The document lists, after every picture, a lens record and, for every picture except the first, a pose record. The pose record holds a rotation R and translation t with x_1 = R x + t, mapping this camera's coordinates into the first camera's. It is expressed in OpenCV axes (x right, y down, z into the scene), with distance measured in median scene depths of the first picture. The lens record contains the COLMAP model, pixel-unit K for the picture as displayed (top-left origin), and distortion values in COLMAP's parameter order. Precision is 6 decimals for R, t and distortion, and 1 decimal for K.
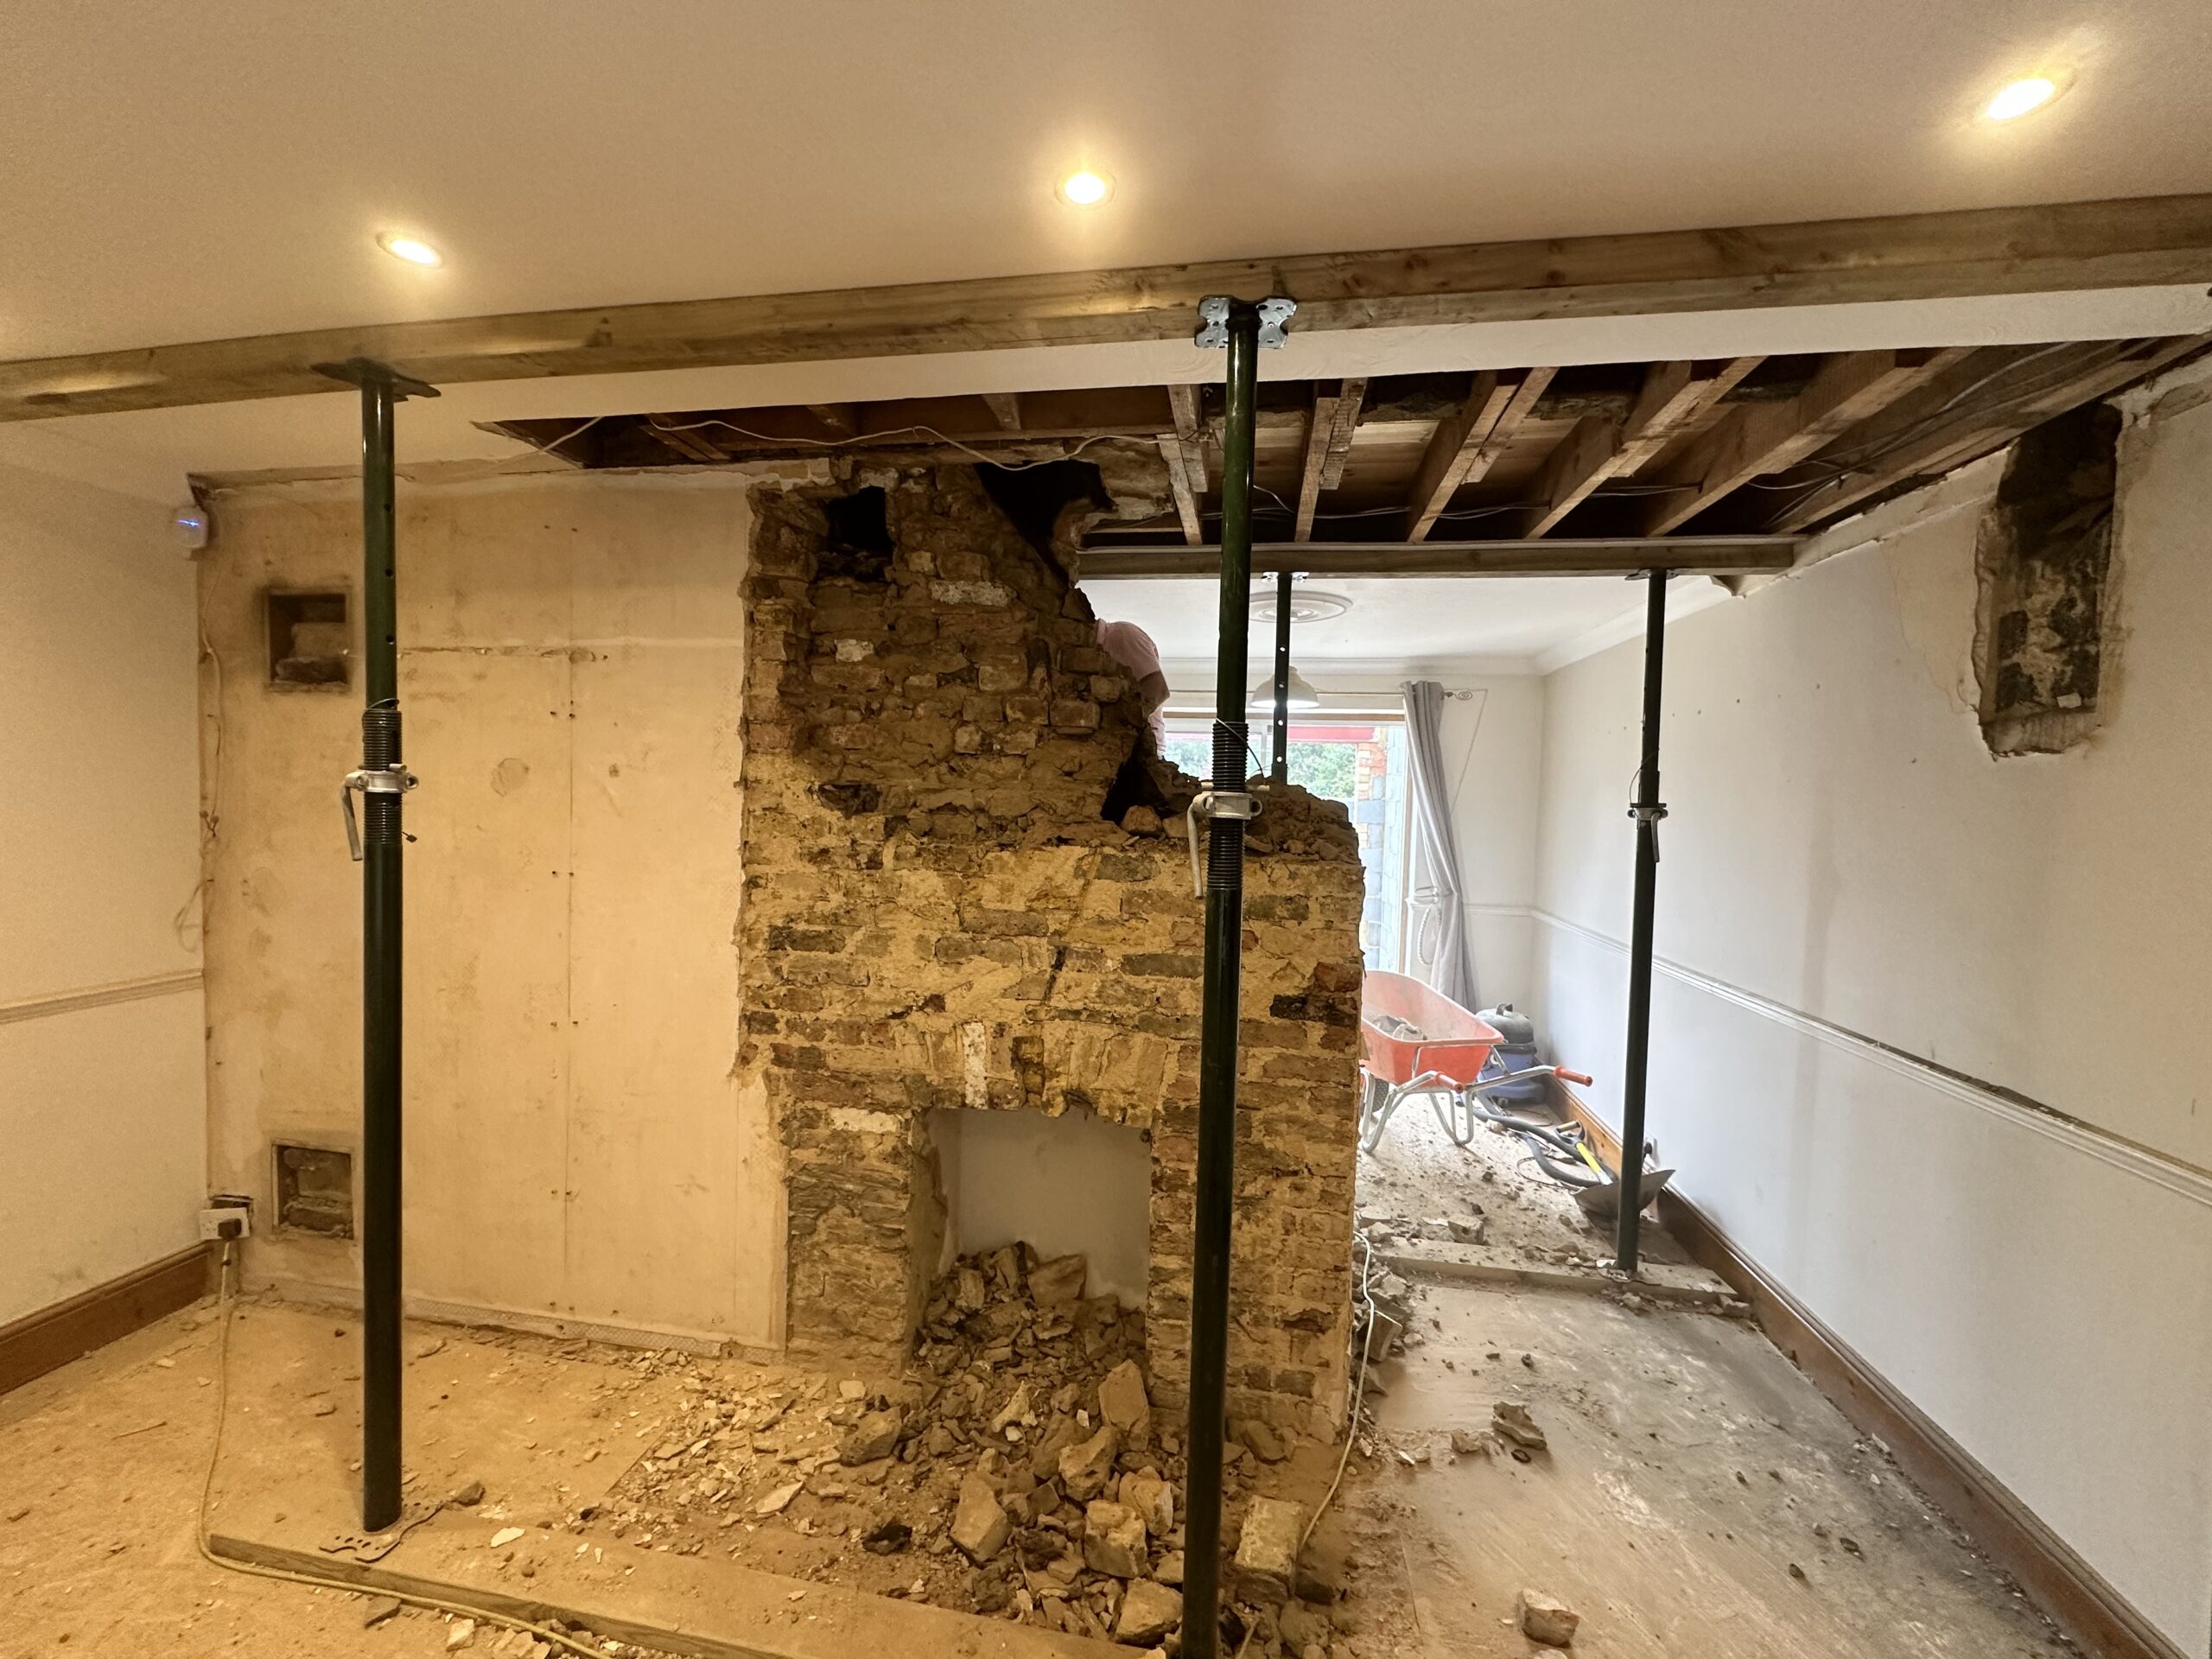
lens RADIAL K [[881.1, 0, 1103.2], [0, 881.1, 827.0], [0, 0, 1]] dist [-0.003432, 0.000412]
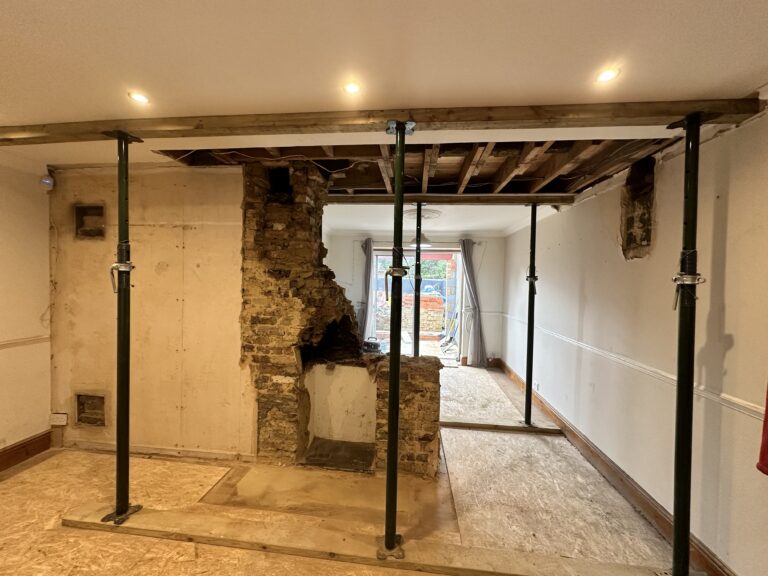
lens RADIAL K [[305.9, 0, 382.9], [0, 305.9, 287.1], [0, 0, 1]] dist [-0.003432, 0.000412]
pose [[0.997852, -0.006132, 0.065227, 0.008041], [0.006906, 0.999908, -0.011648, 0.027123], [-0.065149, 0.012073, 0.997802, -0.088714]]
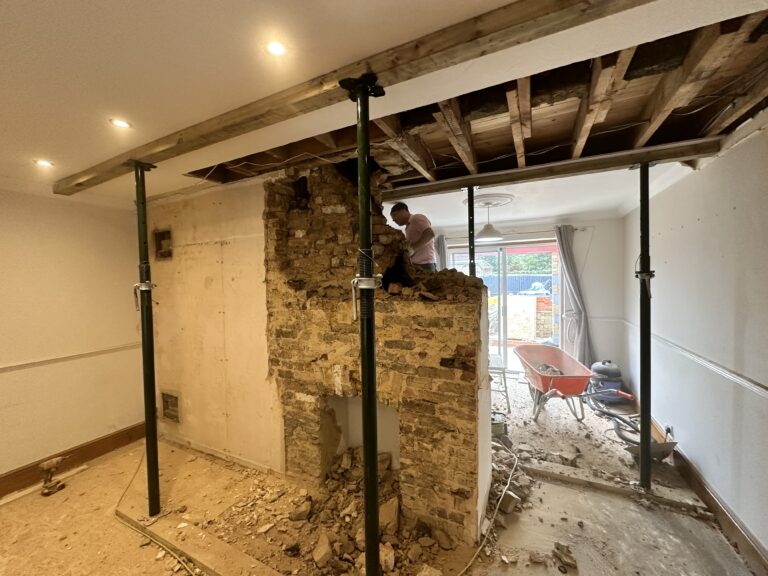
lens RADIAL K [[305.9, 0, 383.1], [0, 305.9, 287.0], [0, 0, 1]] dist [-0.003432, 0.000412]
pose [[0.957226, -0.039858, -0.286583, 0.270079], [0.036410, 0.999186, -0.017352, 0.001853], [0.287041, 0.006175, 0.957898, 0.121580]]
